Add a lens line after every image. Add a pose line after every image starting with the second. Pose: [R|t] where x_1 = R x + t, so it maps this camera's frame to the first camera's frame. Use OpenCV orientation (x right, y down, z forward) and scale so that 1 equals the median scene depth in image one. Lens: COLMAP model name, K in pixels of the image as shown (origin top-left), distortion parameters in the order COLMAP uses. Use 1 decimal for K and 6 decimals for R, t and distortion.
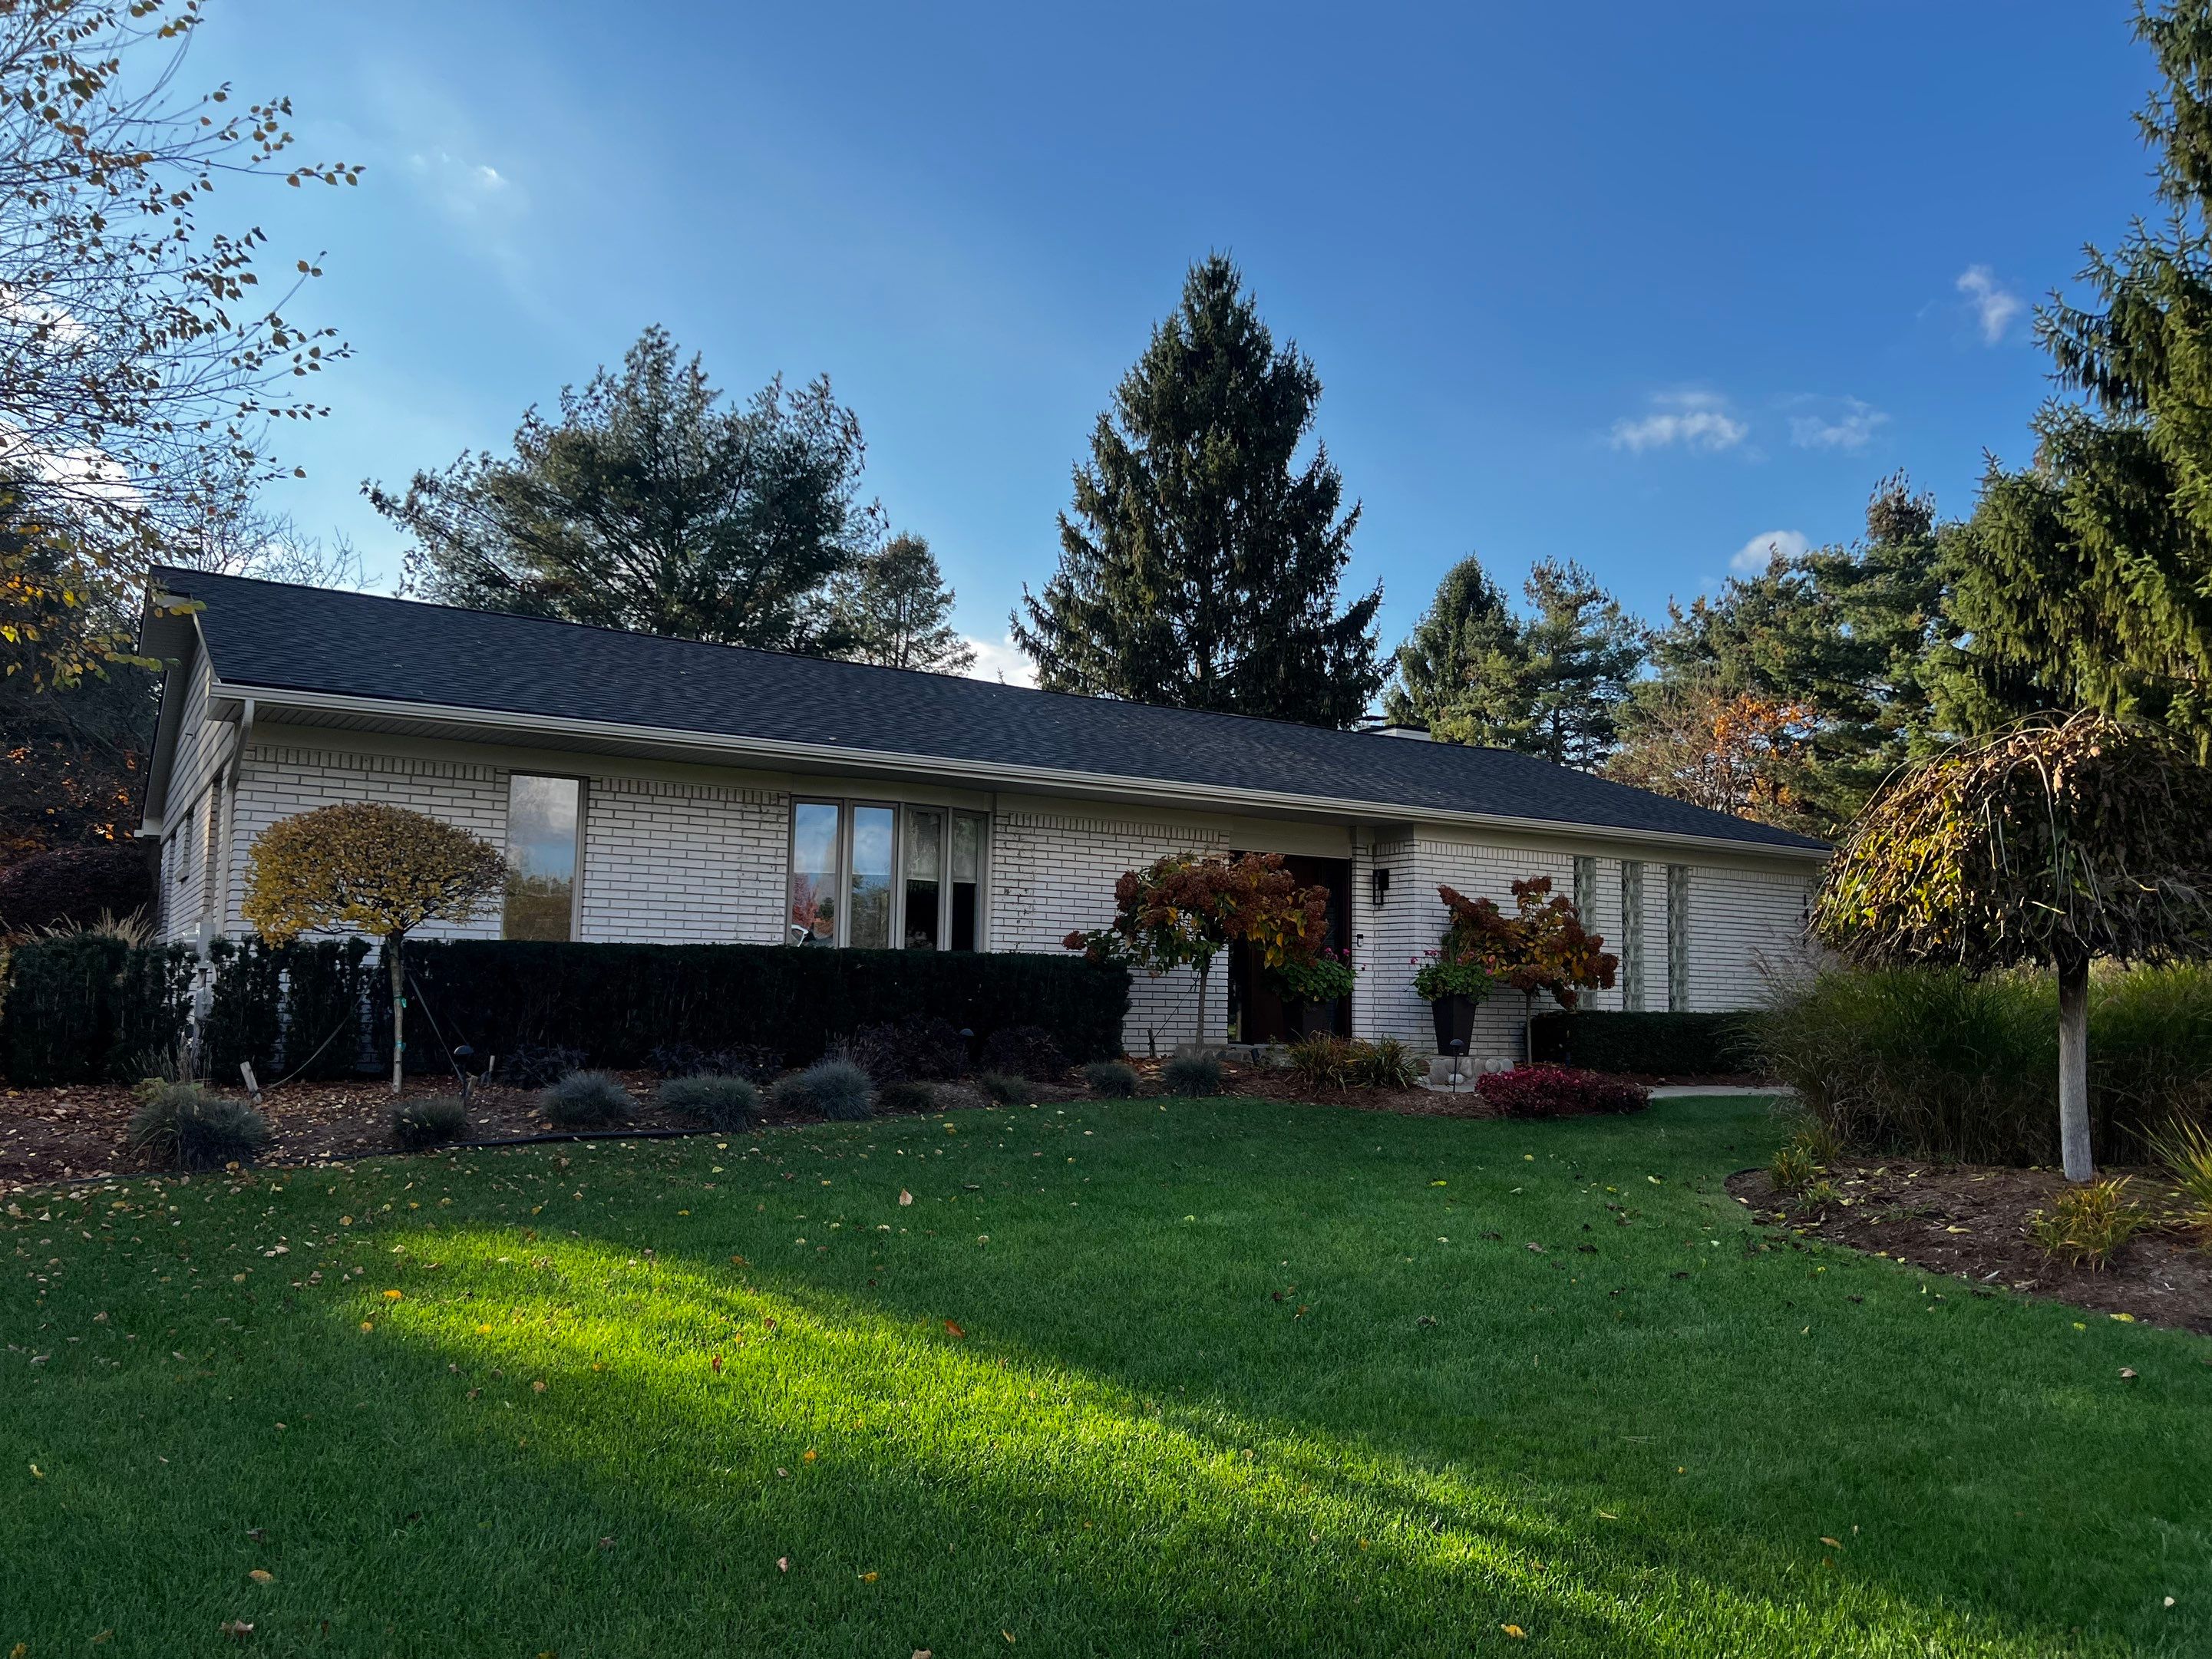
lens RADIAL K [[1687.8, 0, 1106.6], [0, 1687.8, 835.2], [0, 0, 1]] dist [0.031539, -0.044098]
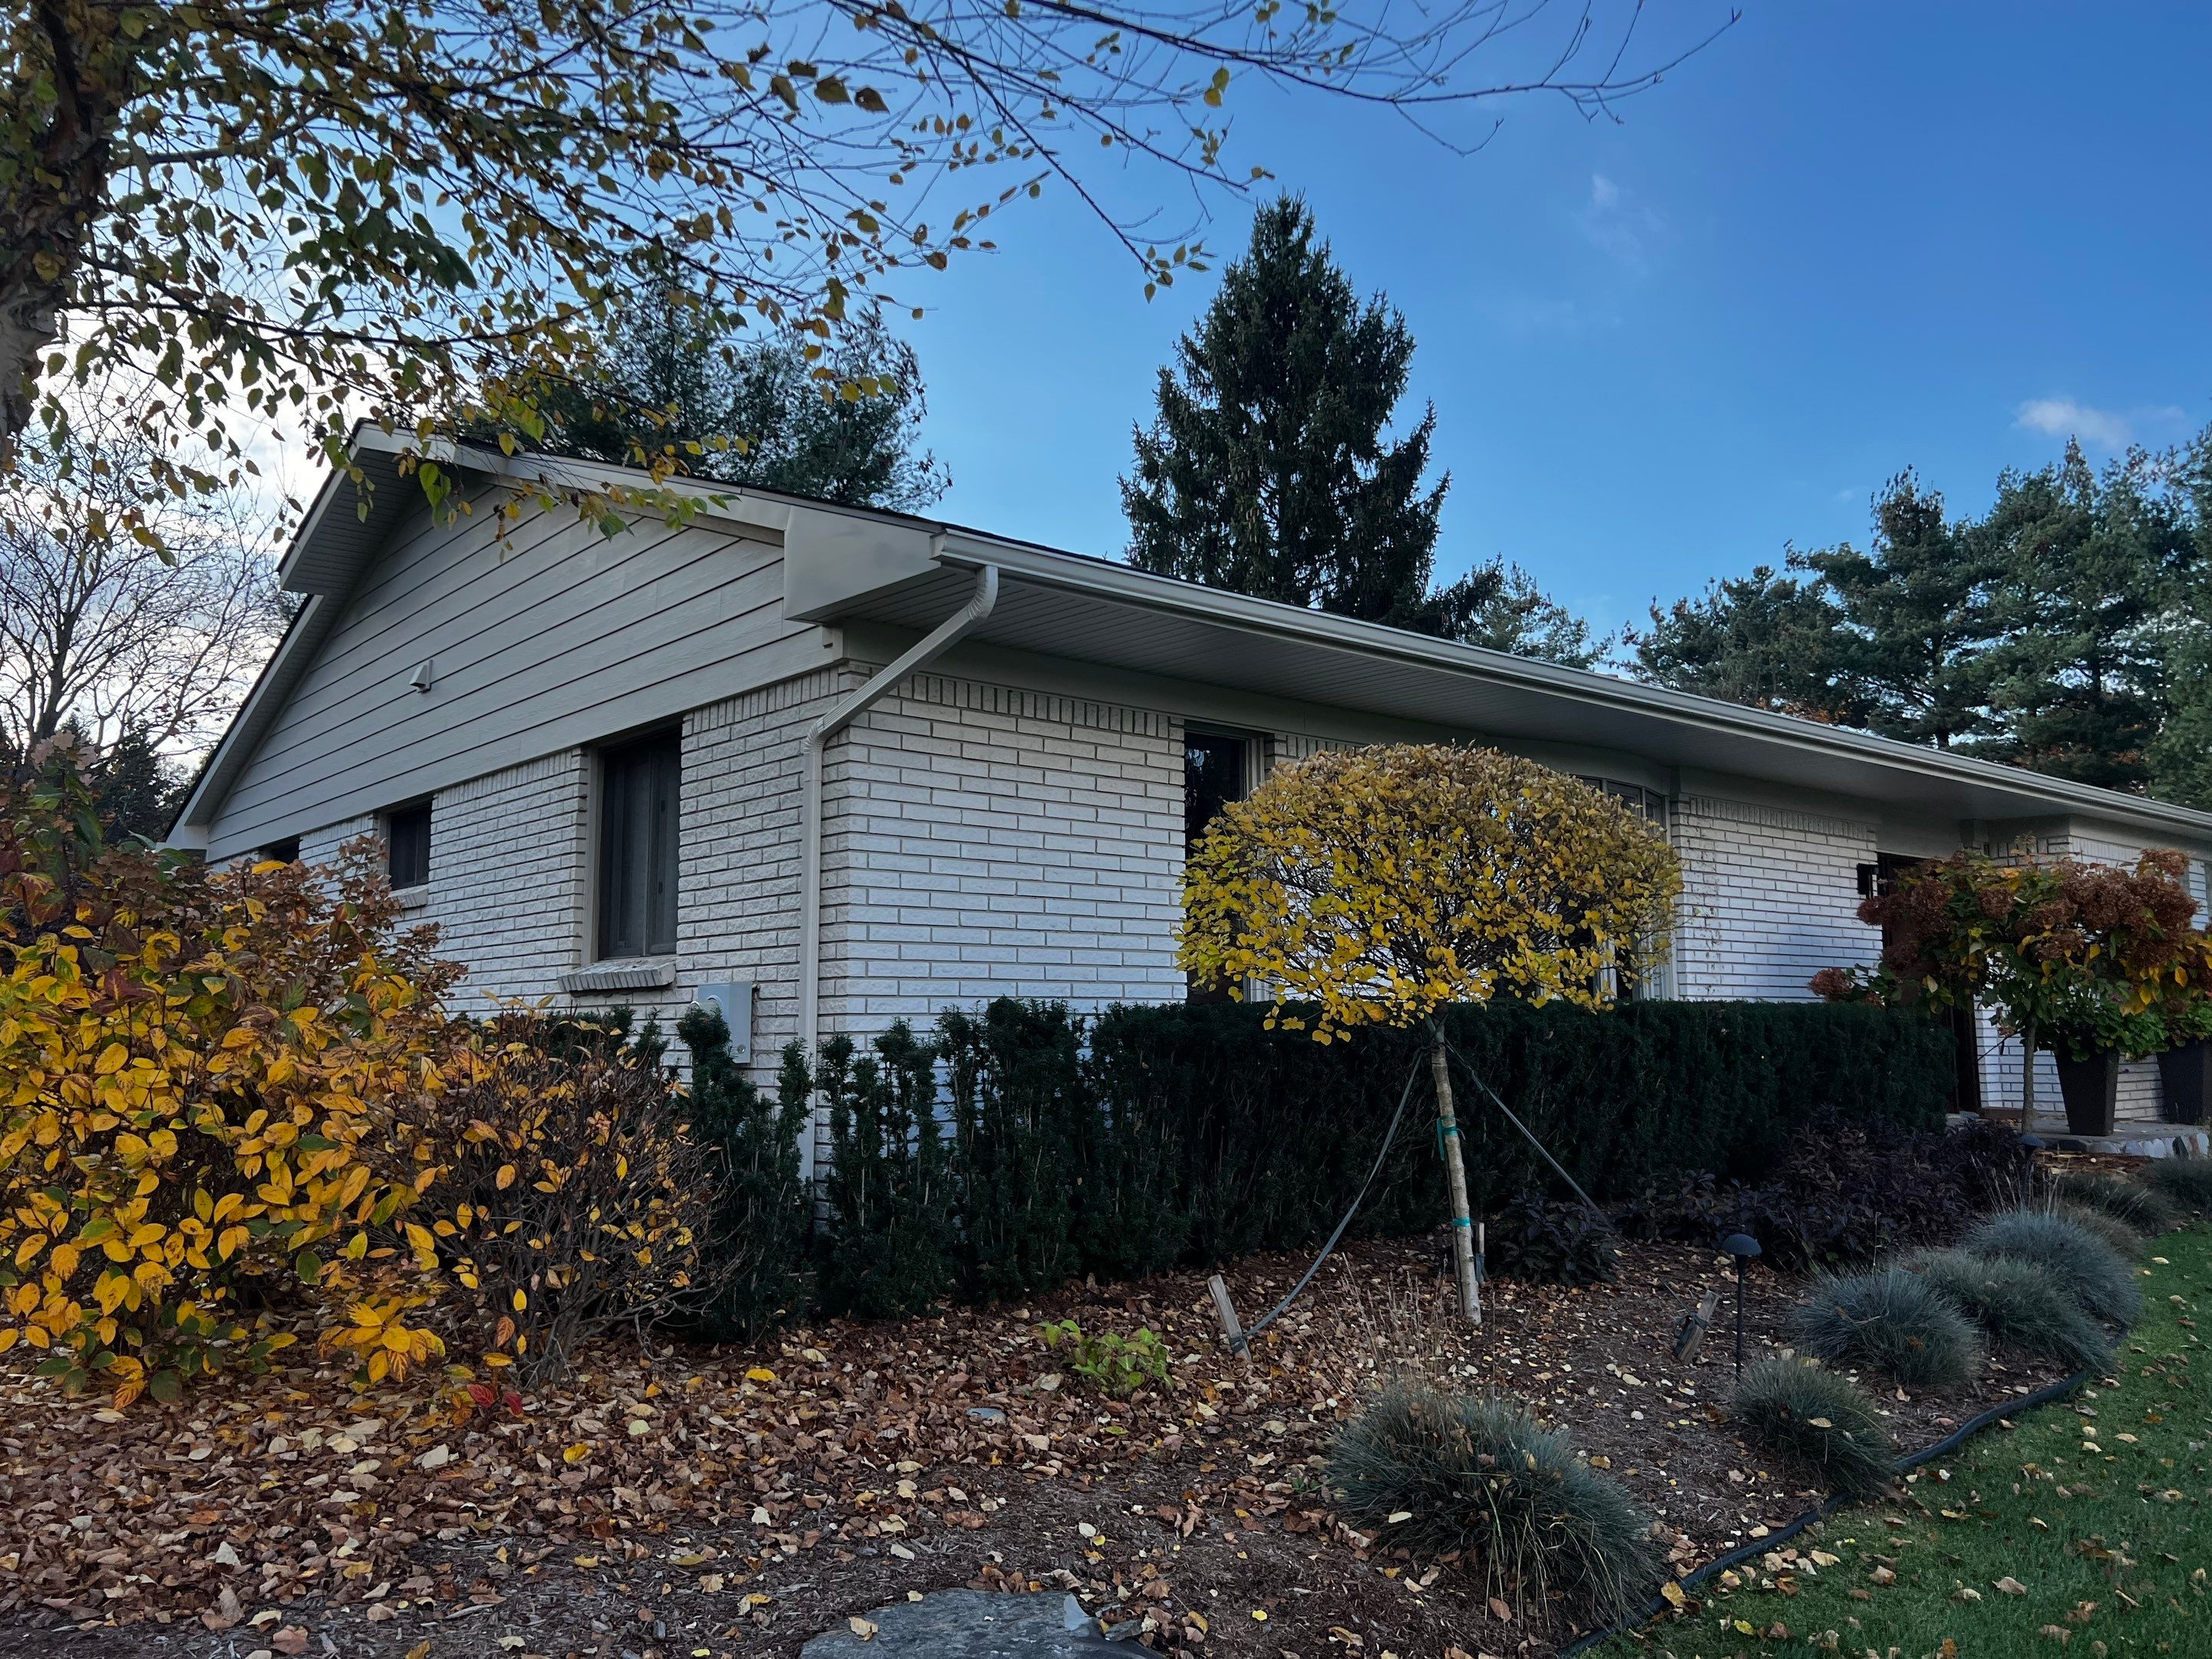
lens RADIAL K [[1687.8, 0, 1111.9], [0, 1687.8, 824.4], [0, 0, 1]] dist [0.031539, -0.044098]
pose [[0.987116, -0.005028, 0.159927, -0.172247], [0.008136, 0.999790, -0.018790, 0.003441], [-0.159799, 0.019849, 0.986950, 0.146312]]
